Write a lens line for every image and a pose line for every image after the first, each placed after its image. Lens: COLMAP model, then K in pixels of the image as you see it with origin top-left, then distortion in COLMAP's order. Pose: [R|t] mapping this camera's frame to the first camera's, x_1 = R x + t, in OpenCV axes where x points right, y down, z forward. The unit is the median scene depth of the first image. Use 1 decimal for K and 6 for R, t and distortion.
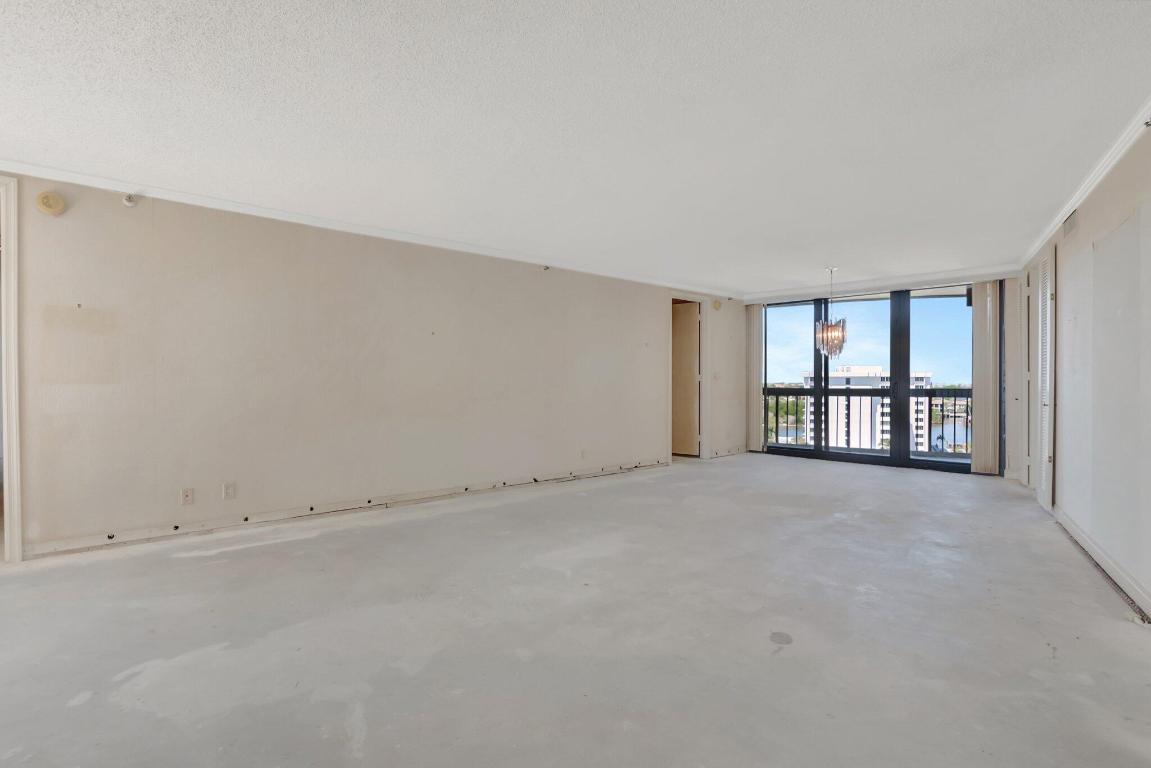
lens RADIAL K [[564.7, 0, 569.5], [0, 564.7, 385.3], [0, 0, 1]] dist [0.002849, -0.015967]
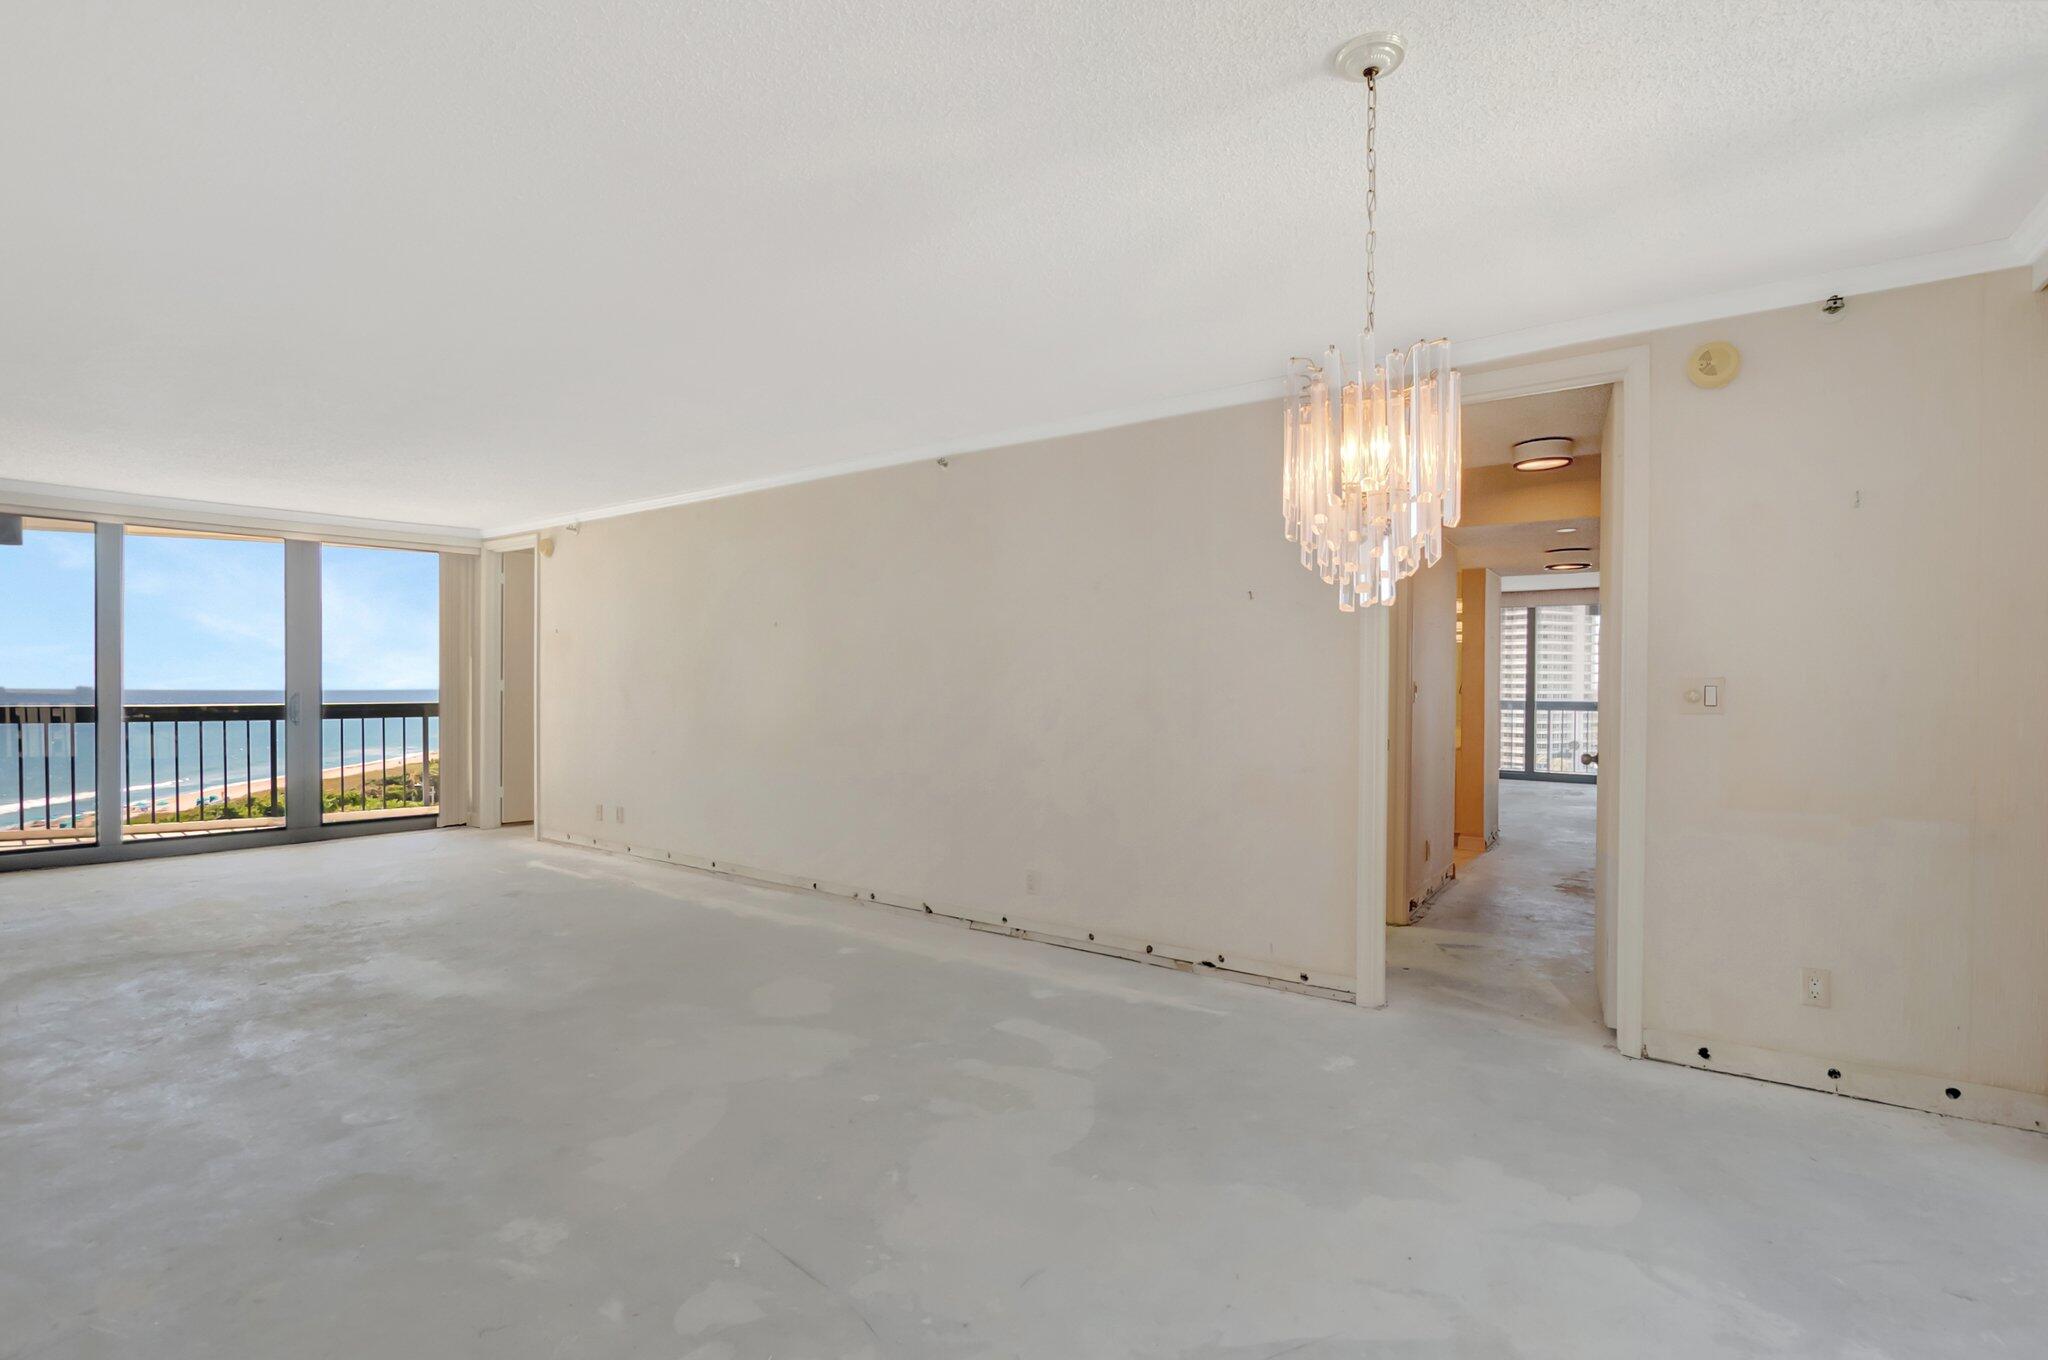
lens RADIAL K [[985.6, 0, 1021.3], [0, 985.6, 700.3], [0, 0, 1]] dist [-0.004978, -0.000152]
pose [[0.208490, 0.011503, -0.977957, 0.647879], [-0.013975, 0.999864, 0.008781, -0.015399], [0.977925, 0.011837, 0.208623, 0.750474]]
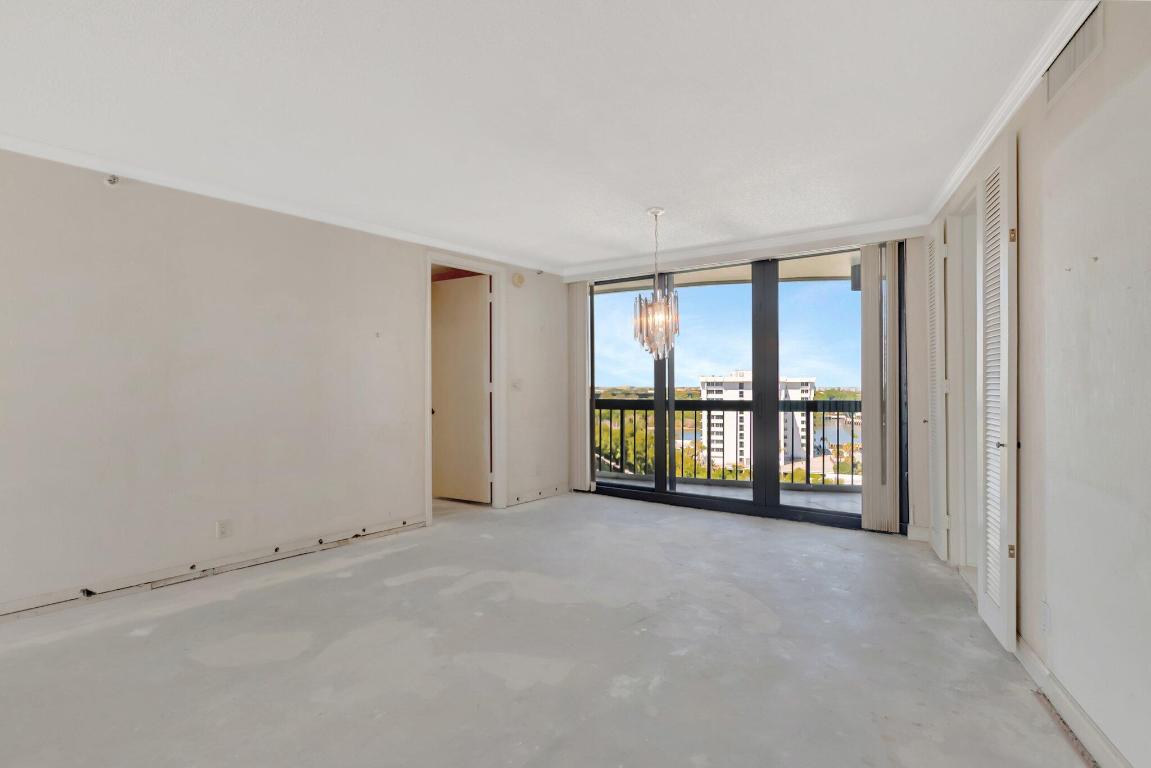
lens RADIAL K [[574.6, 0, 569.8], [0, 574.6, 383.1], [0, 0, 1]] dist [-0.003969, 0.000082]
pose [[0.986699, -0.001938, 0.162549, 0.237757], [0.003826, 0.999929, -0.011301, -0.011098], [-0.162515, 0.011772, 0.986636, 0.347760]]
